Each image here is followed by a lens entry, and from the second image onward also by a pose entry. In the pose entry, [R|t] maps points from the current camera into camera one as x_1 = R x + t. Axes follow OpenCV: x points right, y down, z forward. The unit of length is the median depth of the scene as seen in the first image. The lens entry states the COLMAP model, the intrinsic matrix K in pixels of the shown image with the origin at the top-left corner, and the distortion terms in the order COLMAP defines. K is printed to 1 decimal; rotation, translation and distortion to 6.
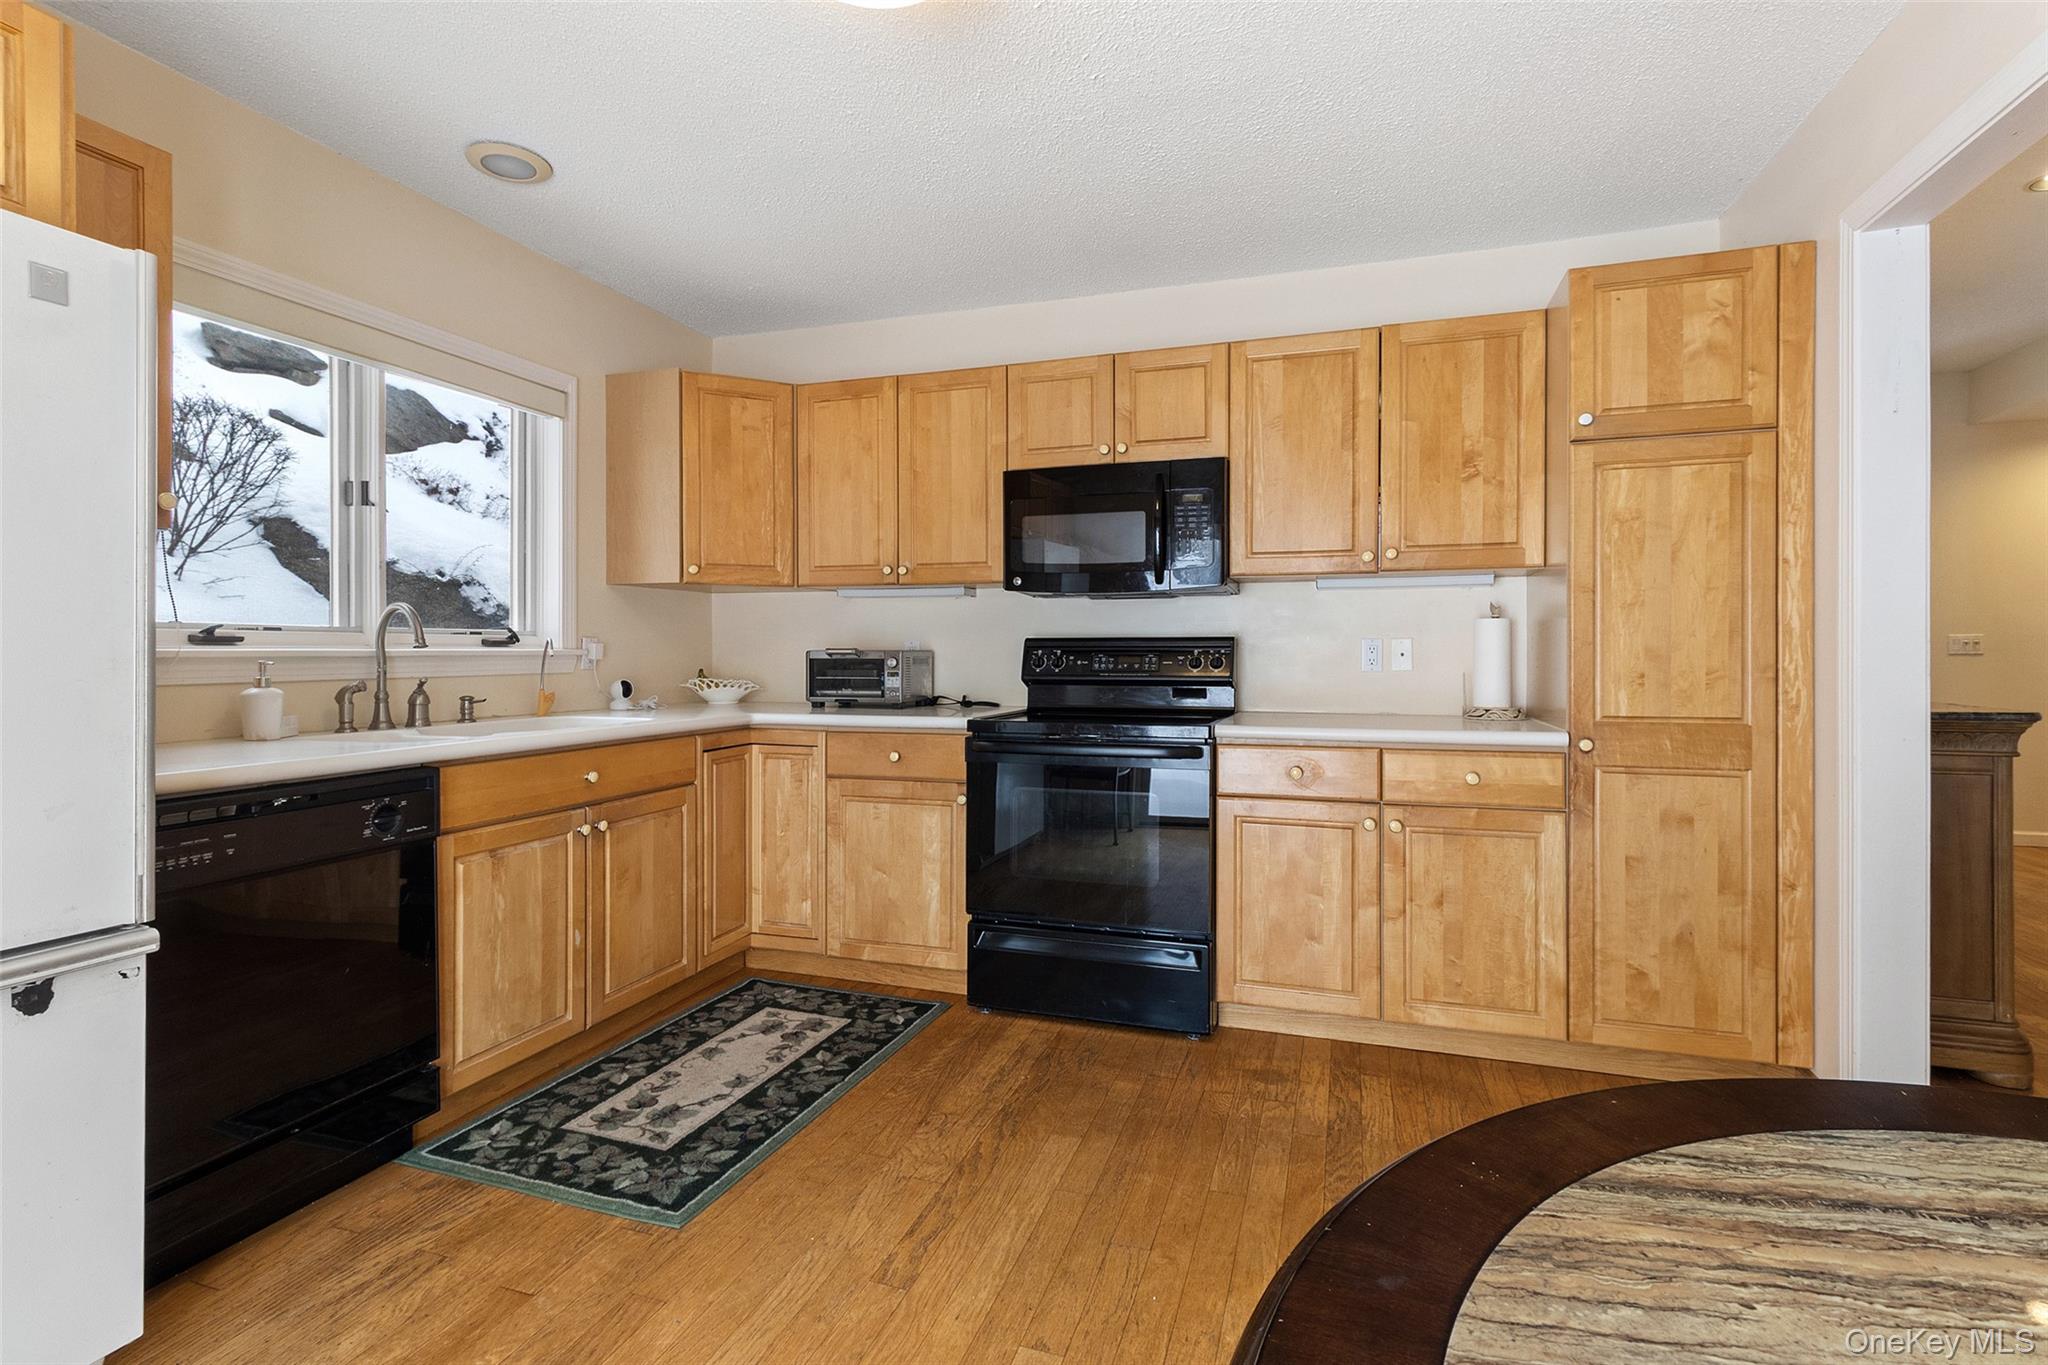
lens RADIAL K [[950.9, 0, 1039.1], [0, 950.9, 669.9], [0, 0, 1]] dist [0.002801, -0.000323]
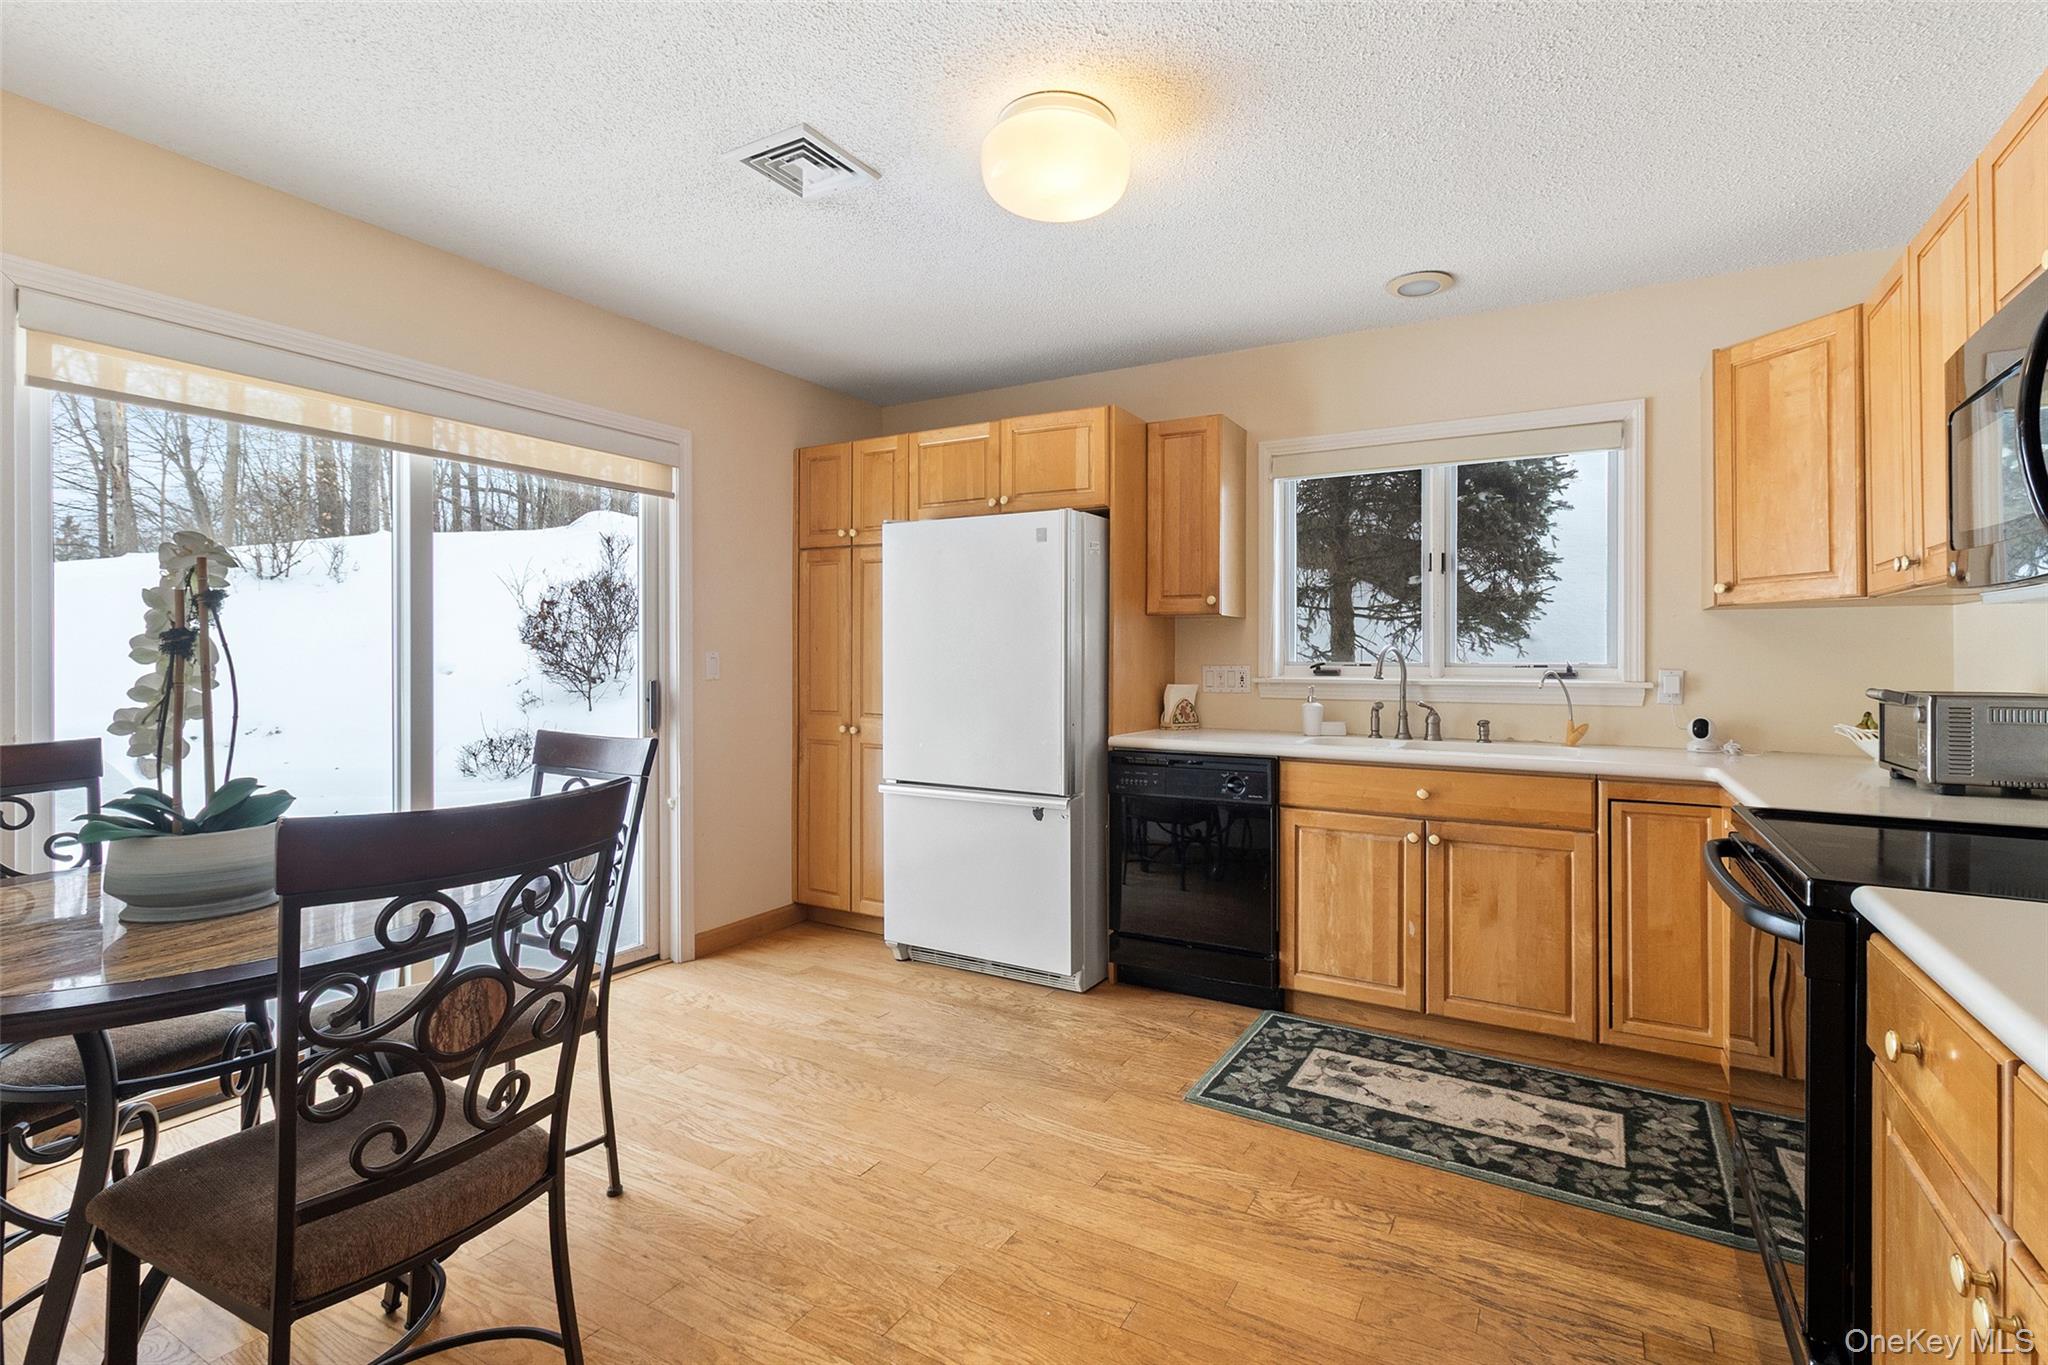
lens RADIAL K [[950.9, 0, 1039.1], [0, 950.9, 669.9], [0, 0, 1]] dist [0.002801, -0.000323]
pose [[-0.206493, 0.005729, -0.978431, 0.784404], [-0.025583, 0.999609, 0.011252, -0.039817], [0.978114, 0.027355, -0.206266, 0.814692]]
